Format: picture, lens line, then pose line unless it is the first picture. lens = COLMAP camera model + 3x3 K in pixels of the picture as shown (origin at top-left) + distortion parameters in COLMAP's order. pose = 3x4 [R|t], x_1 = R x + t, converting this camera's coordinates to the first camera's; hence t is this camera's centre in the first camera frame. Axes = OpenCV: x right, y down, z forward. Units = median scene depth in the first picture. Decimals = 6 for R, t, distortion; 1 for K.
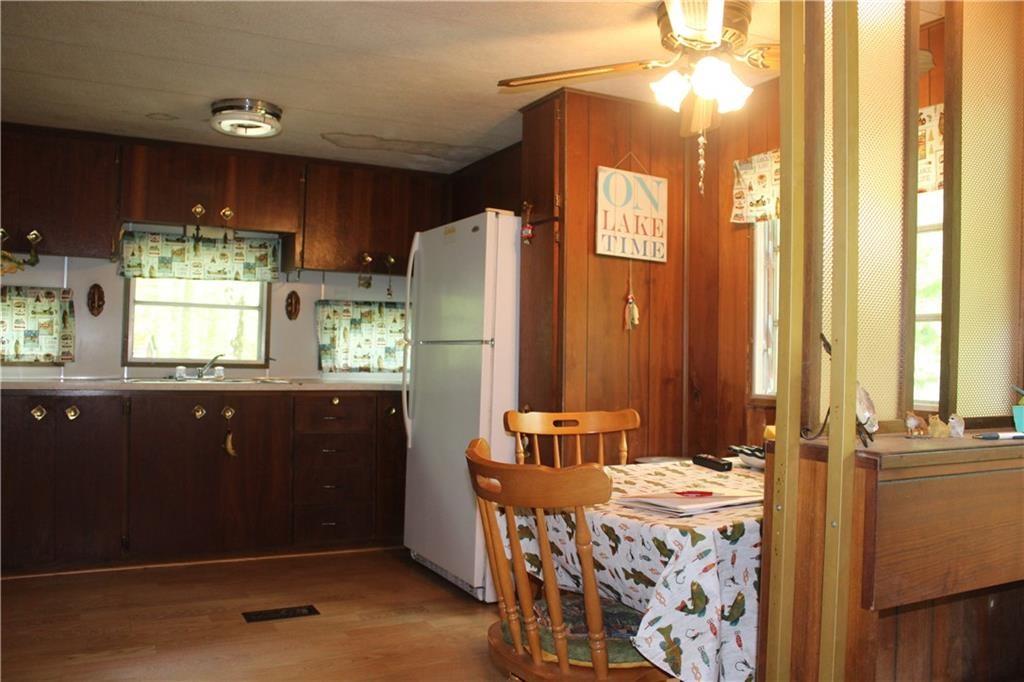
lens RADIAL K [[860.8, 0, 512.4], [0, 860.8, 341.9], [0, 0, 1]] dist [-0.084613, 0.061272]
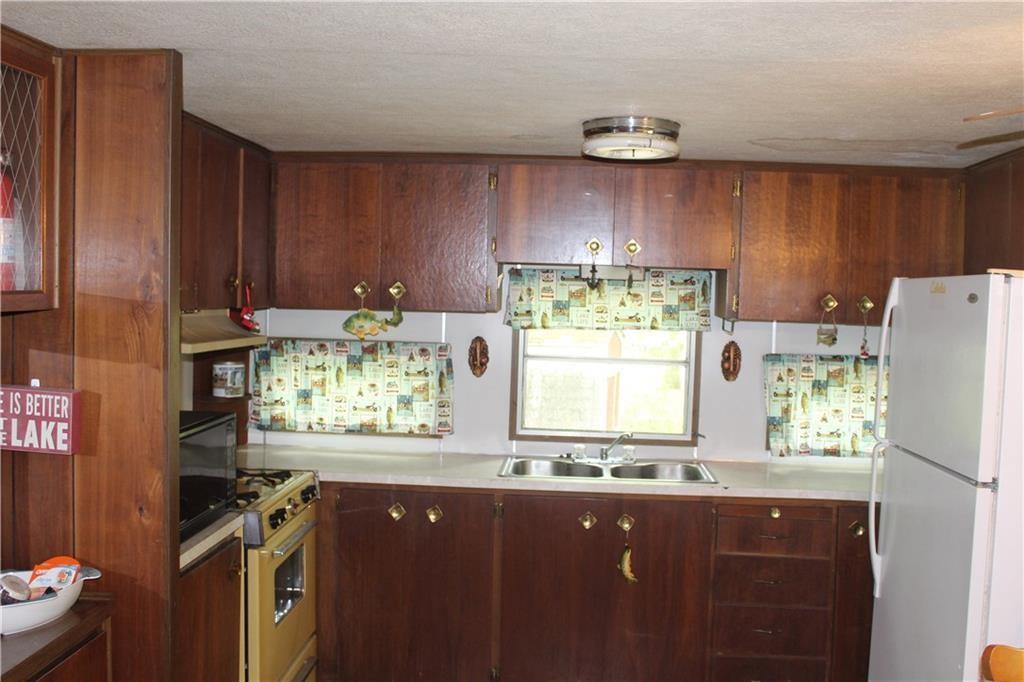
lens RADIAL K [[1092.2, 0, 517.6], [0, 1092.2, 341.7], [0, 0, 1]] dist [-0.119160, 0.000000]
pose [[0.867356, 0.026637, -0.496974, 0.044610], [-0.008165, 0.999194, 0.039304, -0.100962], [0.497620, -0.030033, 0.866875, 0.130669]]
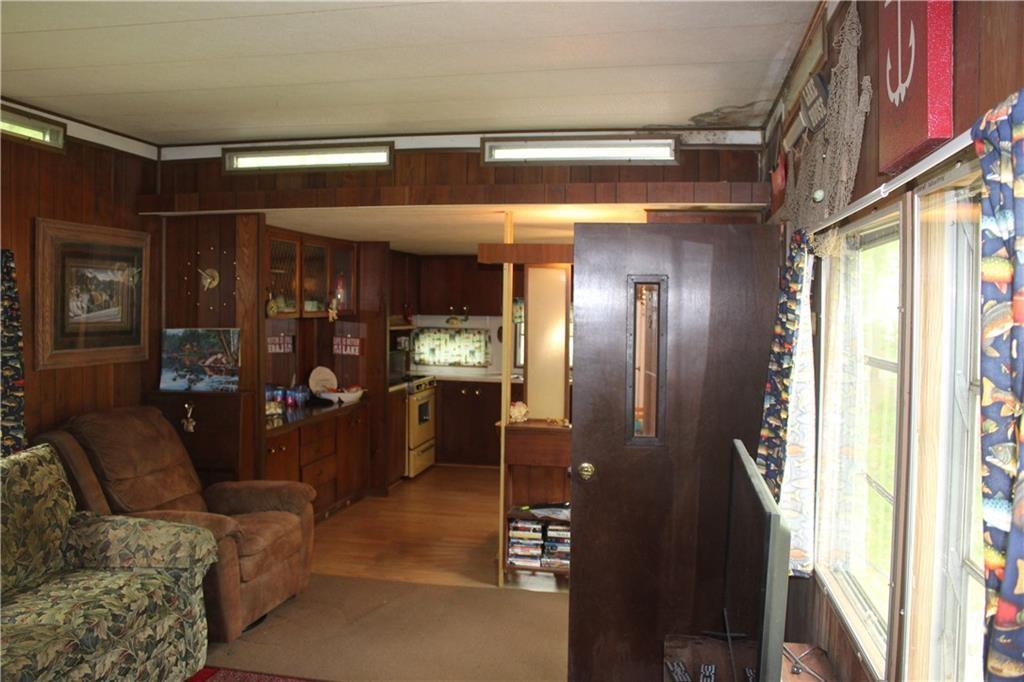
lens RADIAL K [[860.8, 0, 506.7], [0, 860.8, 338.2], [0, 0, 1]] dist [-0.084613, 0.061272]
pose [[0.791957, 0.020563, -0.610230, 0.716721], [-0.001224, 0.999484, 0.032091, -0.102287], [0.610575, -0.024668, 0.791574, -0.558700]]
